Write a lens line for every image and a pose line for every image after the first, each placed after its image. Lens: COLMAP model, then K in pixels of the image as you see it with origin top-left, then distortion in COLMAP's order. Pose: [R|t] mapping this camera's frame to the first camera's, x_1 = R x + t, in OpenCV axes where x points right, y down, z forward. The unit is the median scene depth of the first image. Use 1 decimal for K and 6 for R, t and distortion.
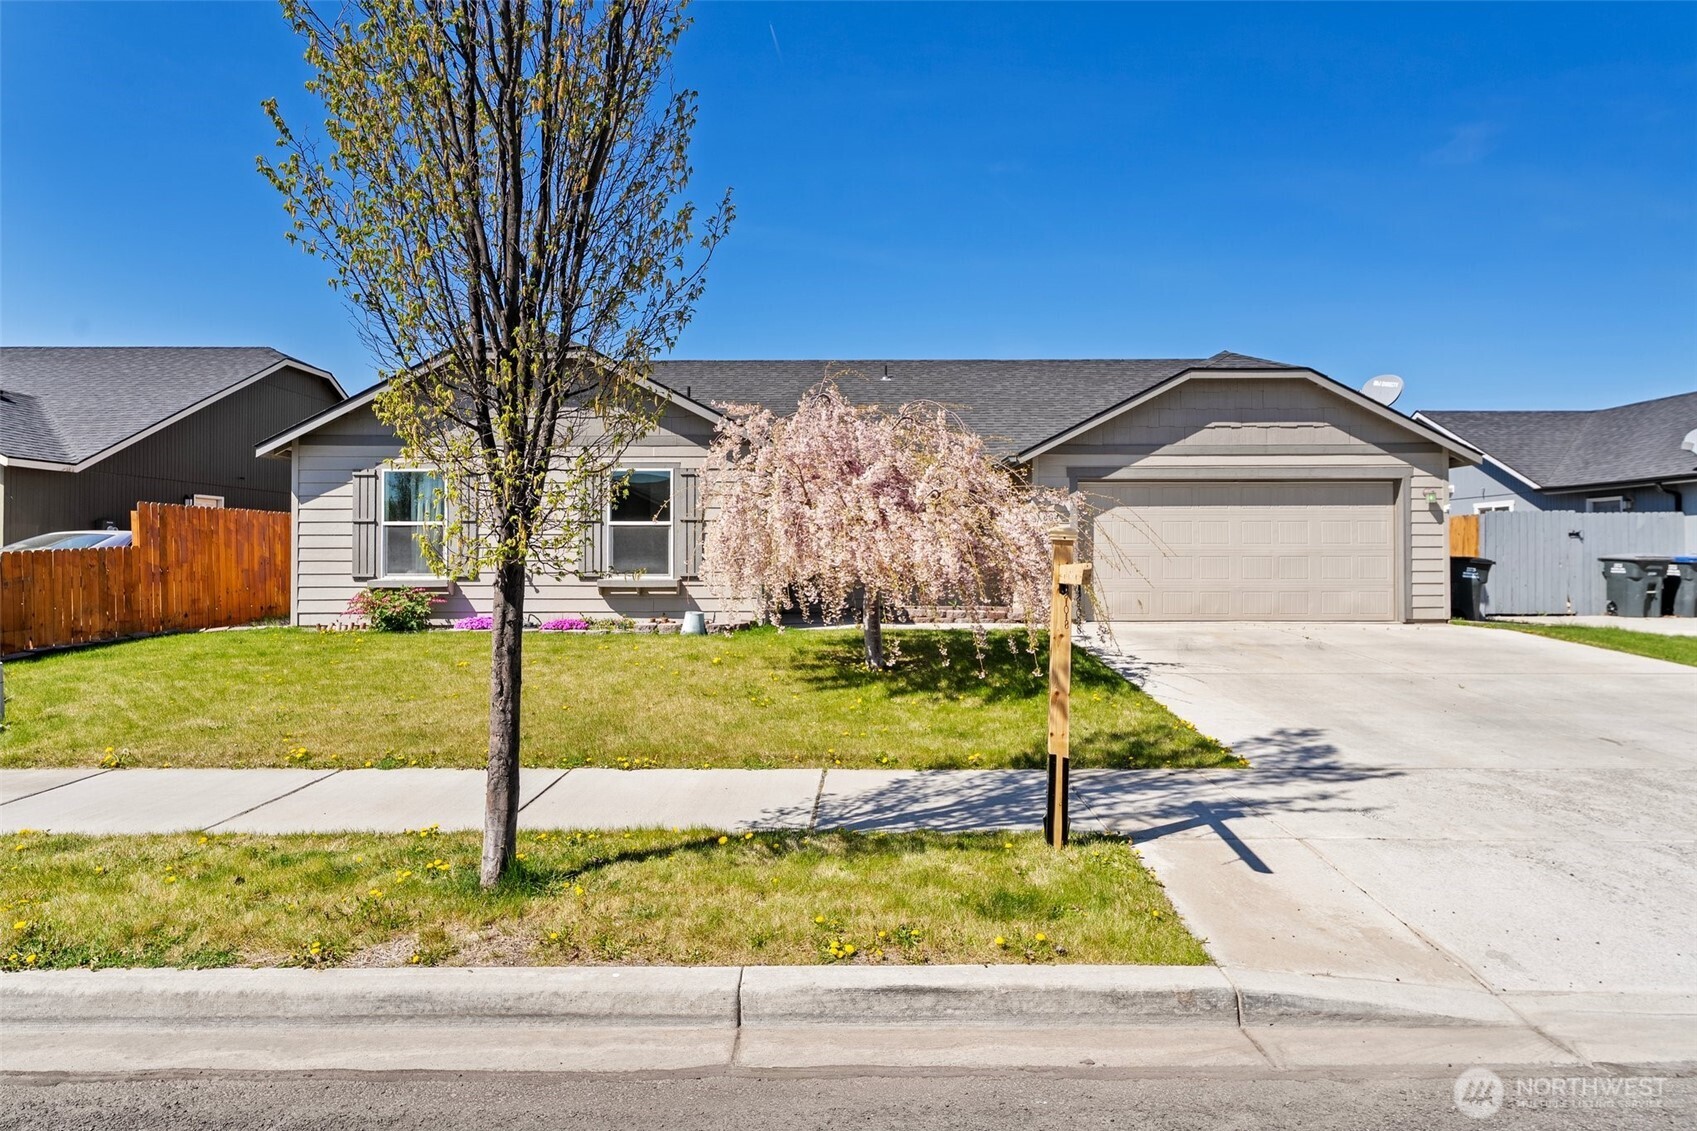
lens RADIAL K [[972.1, 0, 845.6], [0, 972.1, 550.3], [0, 0, 1]] dist [-0.000351, -0.001620]
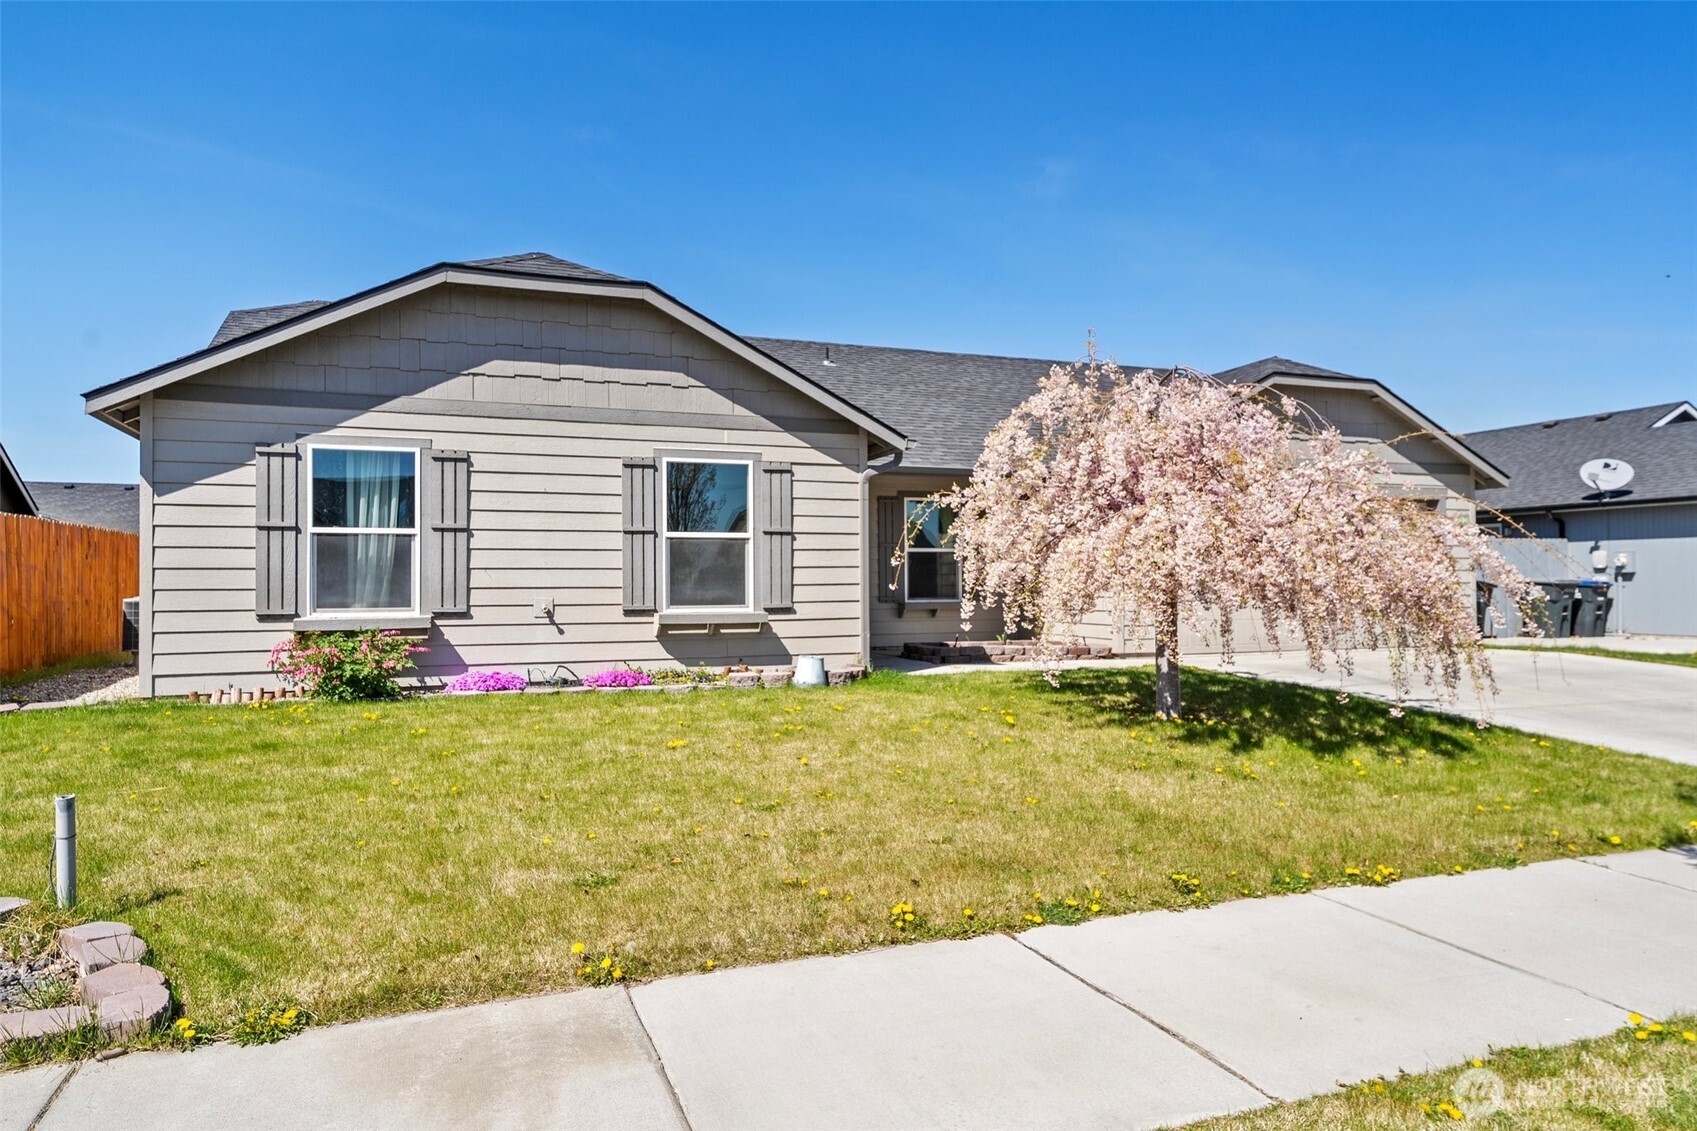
lens RADIAL K [[1115.1, 0, 847.2], [0, 1115.1, 572.8], [0, 0, 1]] dist [0.015705, -0.000030]
pose [[0.927658, 0.000720, 0.373430, -0.423430], [0.001580, 0.999982, -0.005853, 0.005197], [-0.373427, 0.006019, 0.927640, 0.192930]]
